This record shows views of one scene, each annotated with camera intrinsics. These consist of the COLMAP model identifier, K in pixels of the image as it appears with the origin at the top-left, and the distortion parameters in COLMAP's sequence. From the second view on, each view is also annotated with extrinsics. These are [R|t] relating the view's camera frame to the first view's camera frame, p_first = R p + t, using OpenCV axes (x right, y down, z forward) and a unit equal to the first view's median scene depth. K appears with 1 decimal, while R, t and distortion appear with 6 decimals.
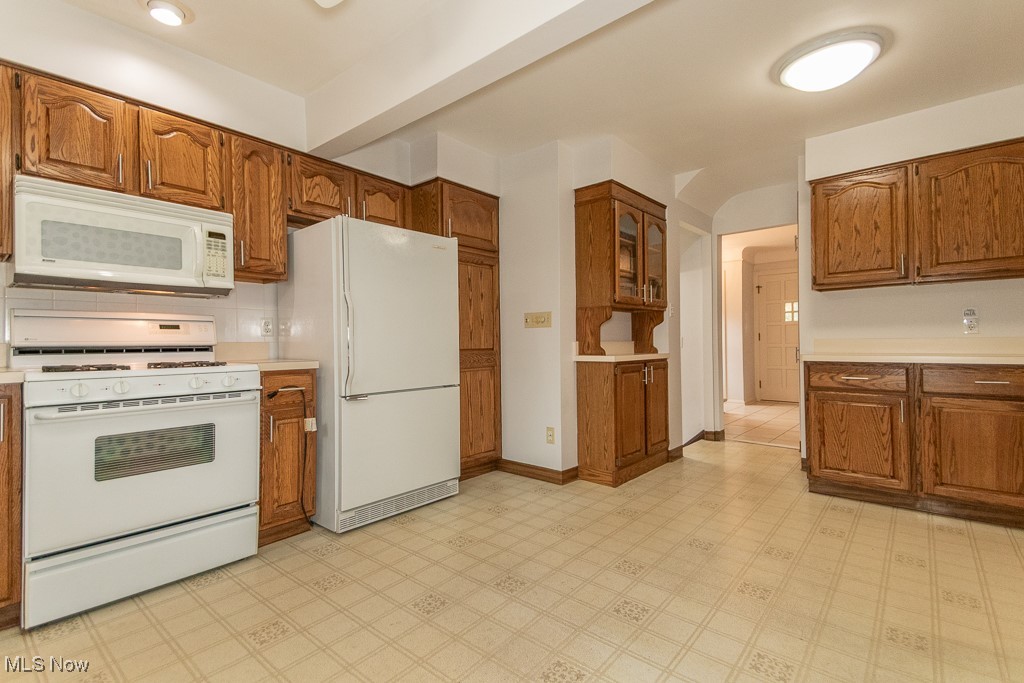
lens RADIAL K [[474.6, 0, 507.8], [0, 474.6, 340.1], [0, 0, 1]] dist [0.067513, -0.026897]
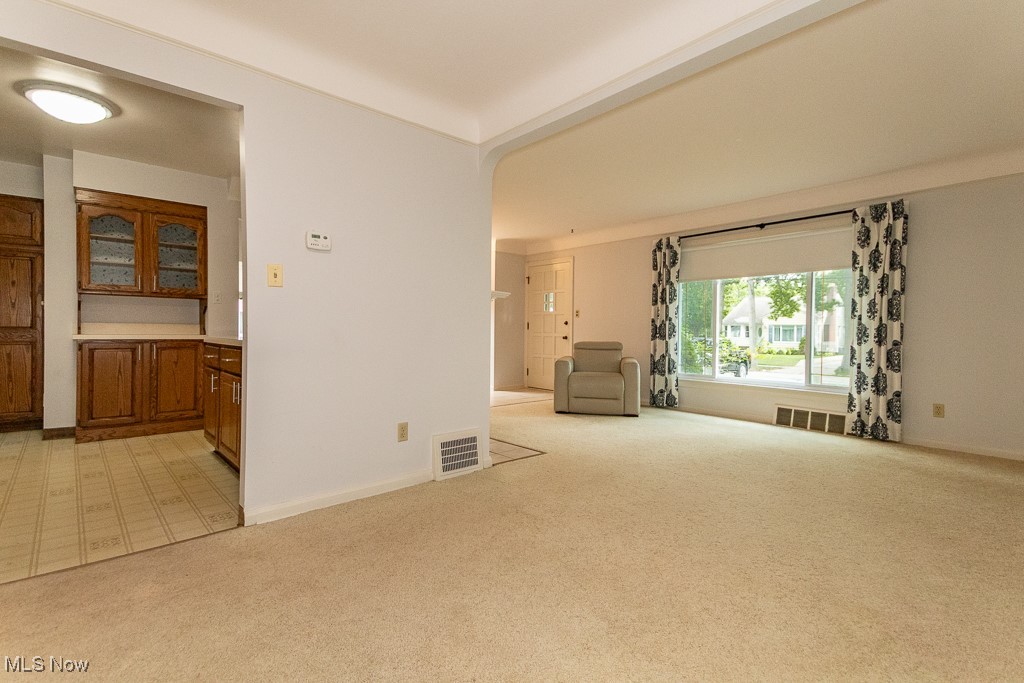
lens RADIAL K [[463.6, 0, 501.9], [0, 463.6, 334.9], [0, 0, 1]] dist [0.055103, -0.024223]
pose [[0.985274, 0.022748, -0.169464, 1.989577], [-0.020022, 0.999641, 0.017782, -0.012152], [0.169807, -0.014127, 0.985376, 0.026011]]
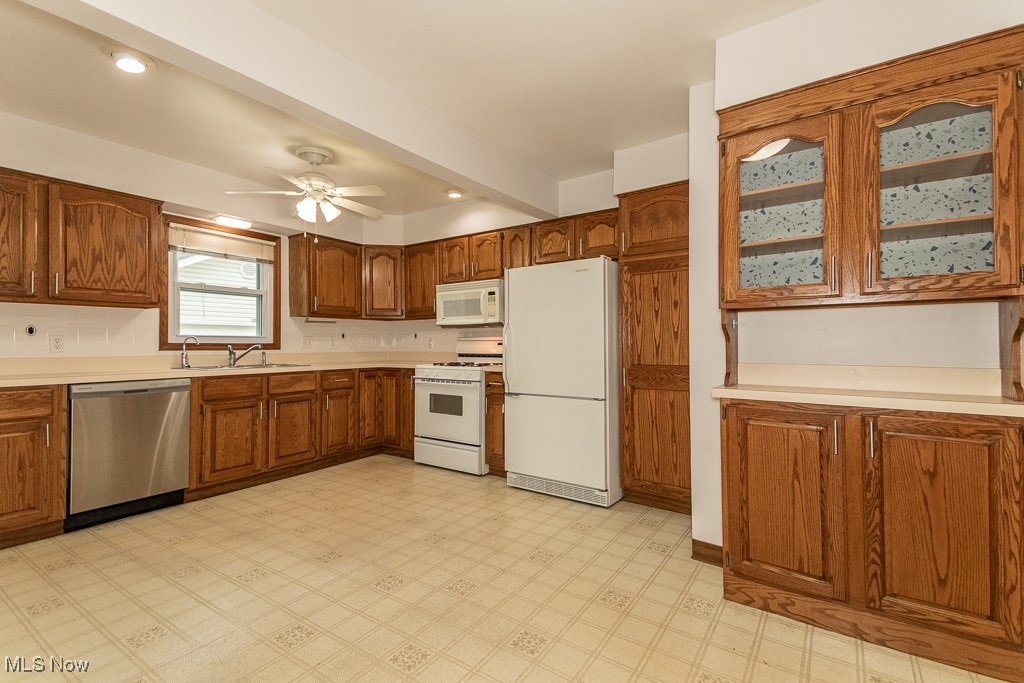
lens RADIAL K [[474.6, 0, 507.8], [0, 474.6, 340.1], [0, 0, 1]] dist [0.067513, -0.026897]
pose [[0.088226, 0.000905, -0.996100, 1.136075], [0.006891, 0.999975, 0.001518, -0.045915], [0.996077, -0.006998, 0.088217, 0.900751]]
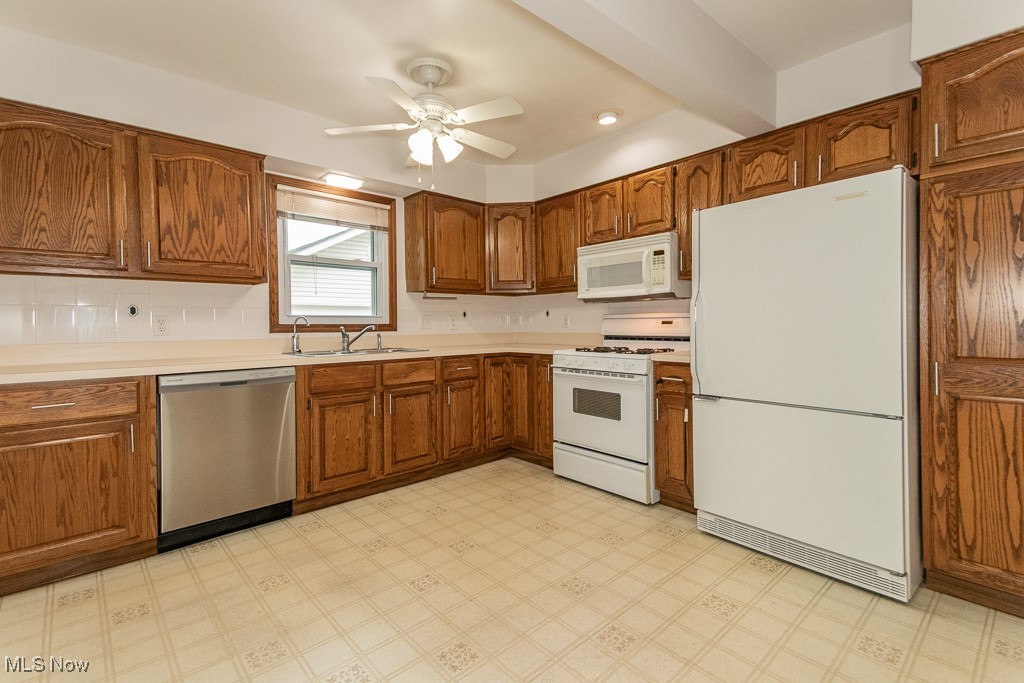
lens RADIAL K [[463.6, 0, 501.9], [0, 463.6, 334.9], [0, 0, 1]] dist [0.055103, -0.024223]
pose [[-0.153427, 0.034567, -0.987555, 0.688633], [0.016363, 0.999340, 0.032437, -0.044060], [0.988024, -0.011182, -0.153892, 0.773118]]
